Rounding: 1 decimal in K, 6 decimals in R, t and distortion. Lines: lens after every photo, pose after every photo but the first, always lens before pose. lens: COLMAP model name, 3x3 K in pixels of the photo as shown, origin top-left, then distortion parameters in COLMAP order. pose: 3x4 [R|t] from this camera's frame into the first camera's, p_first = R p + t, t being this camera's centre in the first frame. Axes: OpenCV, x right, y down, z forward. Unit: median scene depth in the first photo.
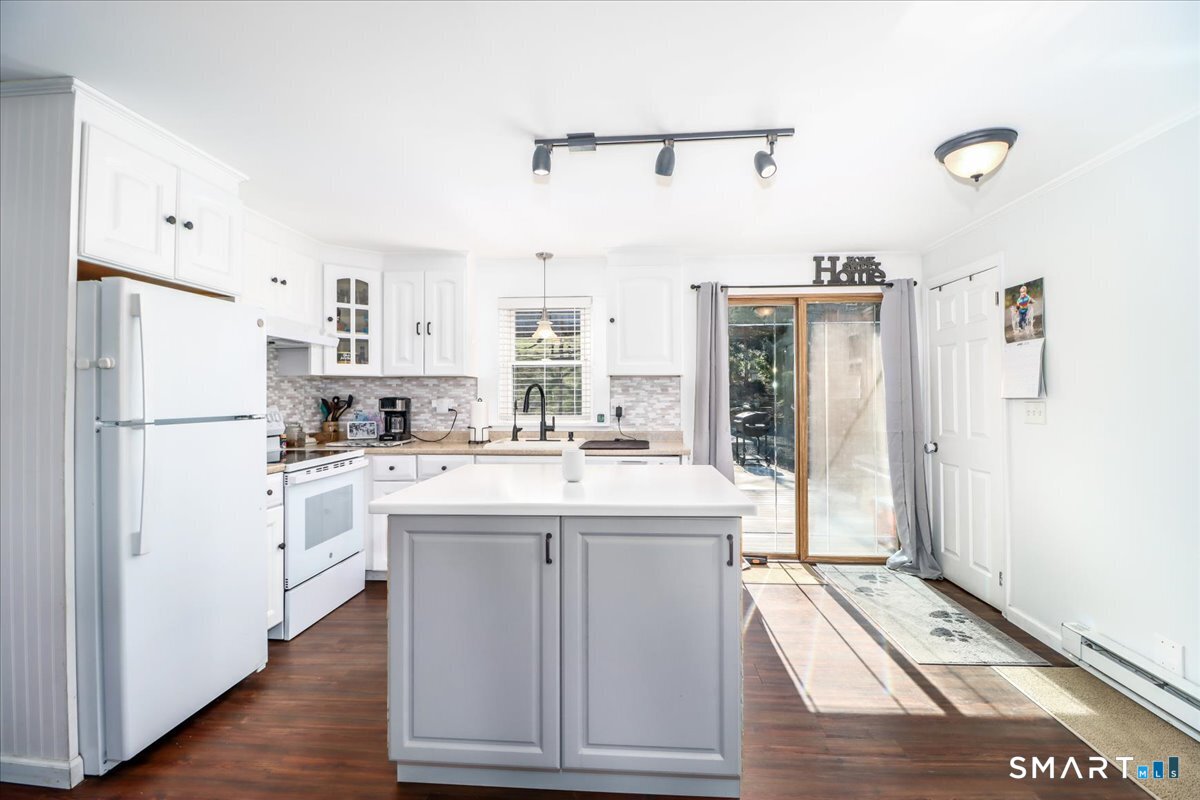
lens RADIAL K [[554.6, 0, 600.9], [0, 554.6, 392.1], [0, 0, 1]] dist [0.000969, -0.013048]
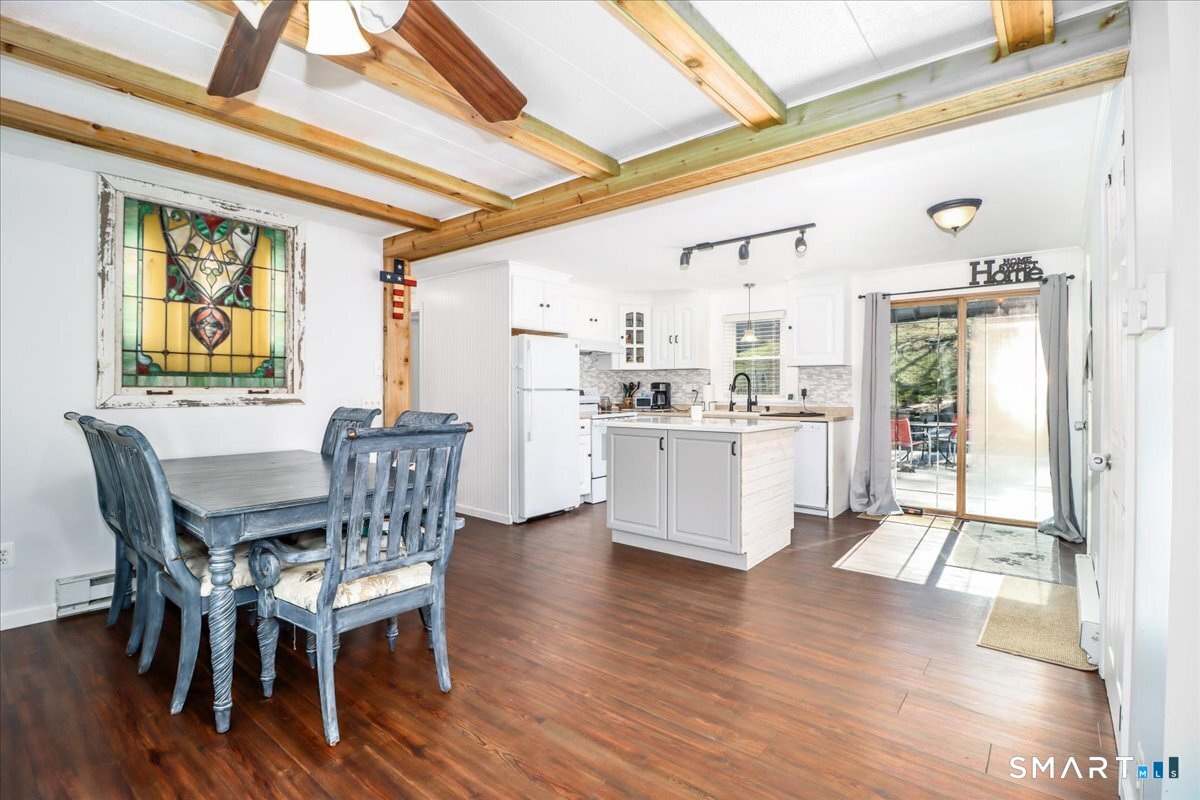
lens RADIAL K [[554.6, 0, 602.8], [0, 554.6, 395.9], [0, 0, 1]] dist [0.000969, -0.013048]
pose [[0.819549, 0.010126, -0.572920, 0.421578], [0.002761, 0.999762, 0.021619, 0.013331], [0.573003, -0.019300, 0.819326, -0.423919]]
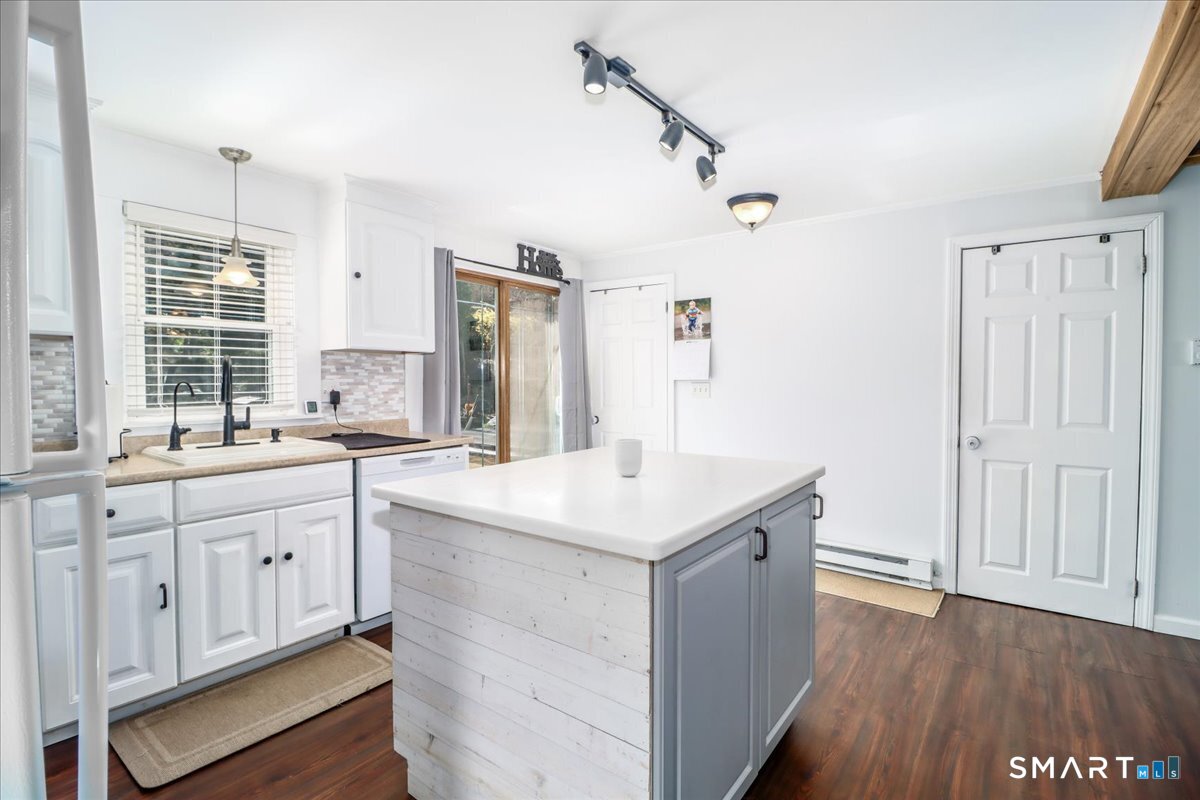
lens RADIAL K [[554.6, 0, 596.4], [0, 554.6, 392.5], [0, 0, 1]] dist [0.000969, -0.013048]
pose [[0.550113, -0.017526, 0.834906, -0.408720], [-0.010279, 0.999562, 0.027755, 0.004369], [-0.835027, -0.023851, 0.549692, 0.300010]]
